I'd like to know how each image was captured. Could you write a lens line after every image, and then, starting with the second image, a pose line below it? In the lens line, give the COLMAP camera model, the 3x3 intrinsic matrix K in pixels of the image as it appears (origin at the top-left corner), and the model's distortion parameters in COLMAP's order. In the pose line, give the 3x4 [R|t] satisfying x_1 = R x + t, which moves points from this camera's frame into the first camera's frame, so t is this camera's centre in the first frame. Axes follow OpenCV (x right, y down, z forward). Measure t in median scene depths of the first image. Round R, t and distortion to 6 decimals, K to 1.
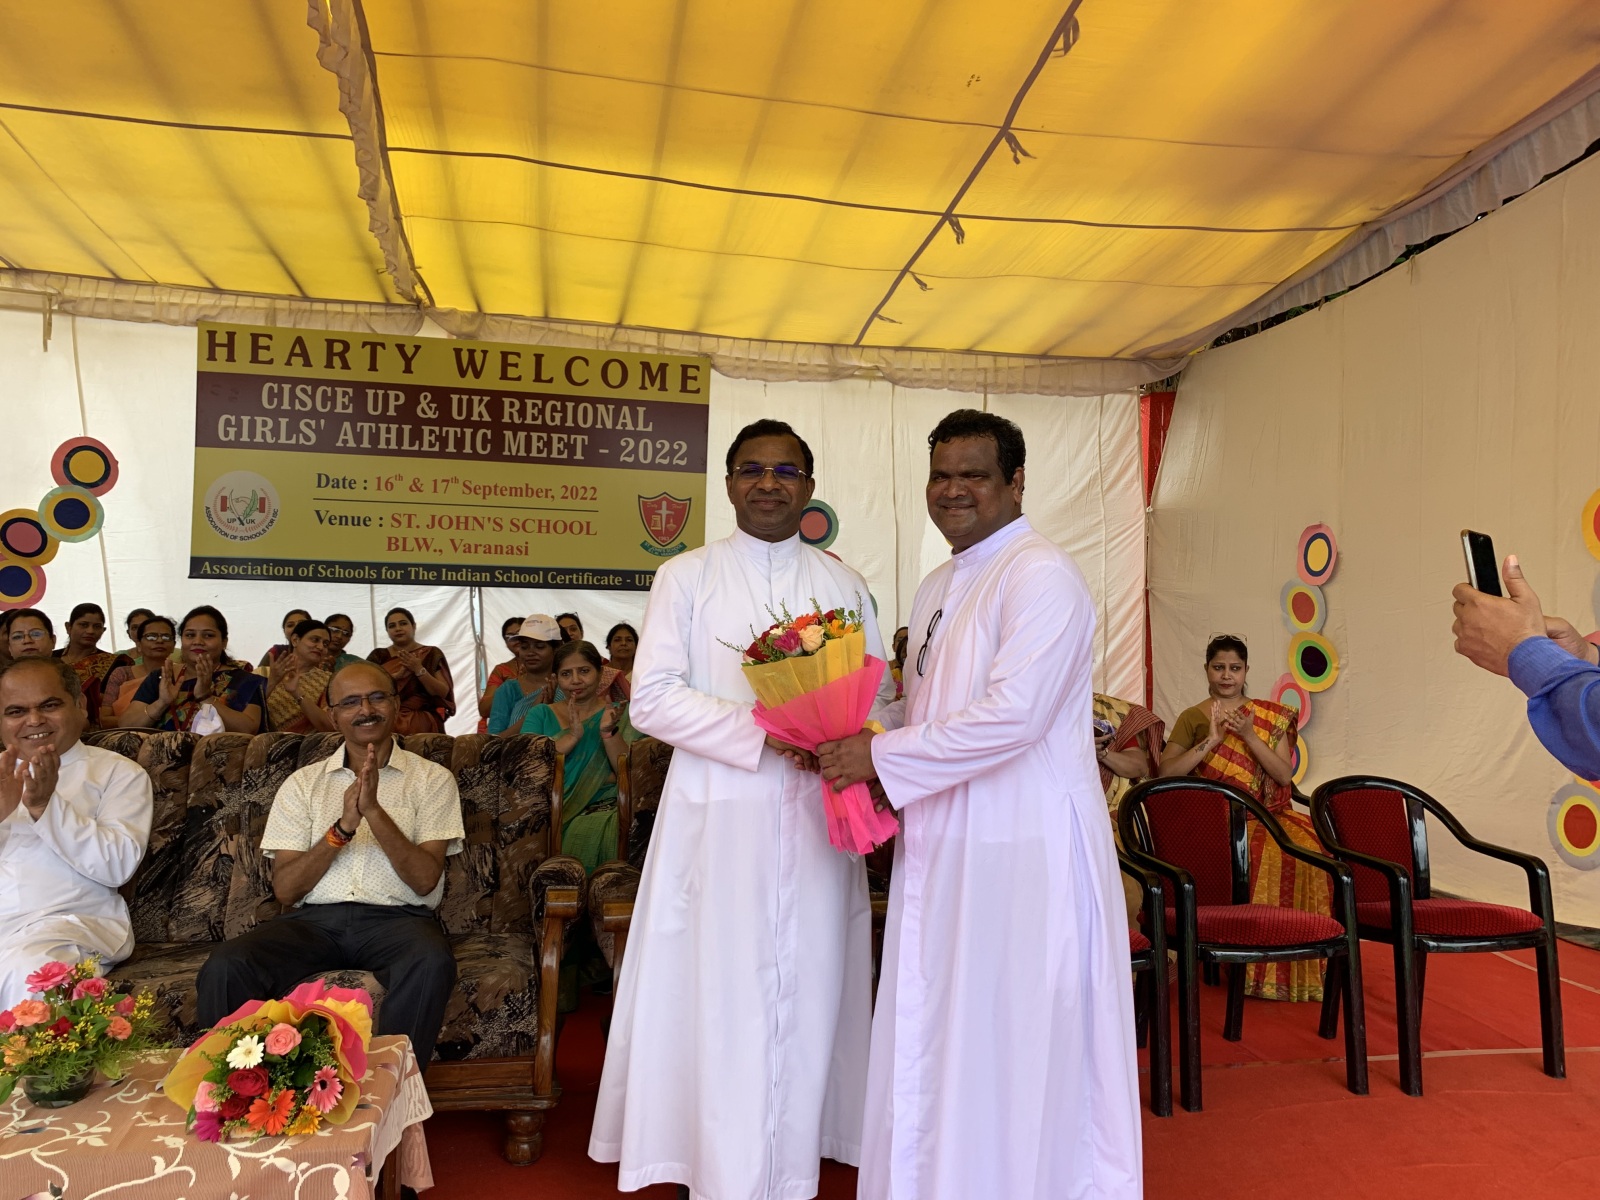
lens RADIAL K [[1208.6, 0, 824.1], [0, 1208.6, 597.9], [0, 0, 1]] dist [0.050095, -0.095382]
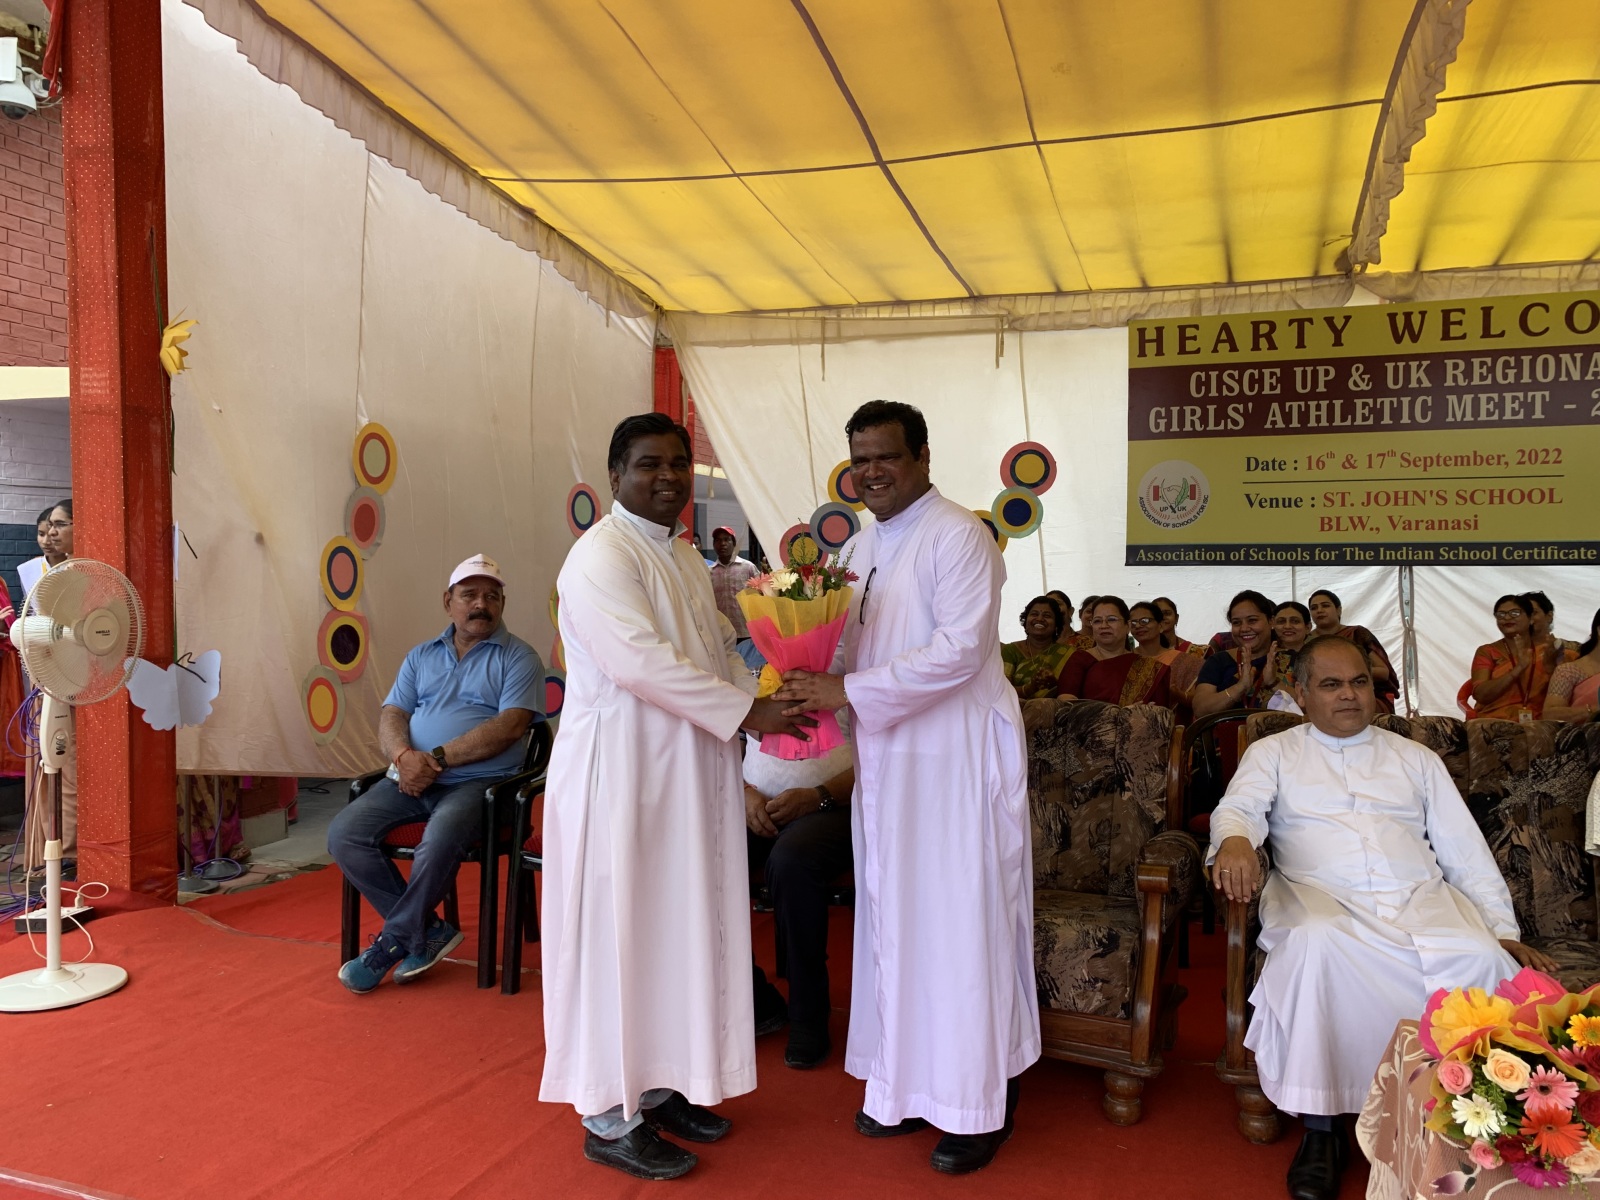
lens RADIAL K [[1216.0, 0, 772.9], [0, 1216.0, 602.3], [0, 0, 1]] dist [-0.014167, 0.002661]
pose [[0.843278, -0.014116, -0.537293, -0.207759], [0.023466, 0.999669, 0.010567, -0.002600], [0.536966, -0.021519, 0.843330, -0.054086]]
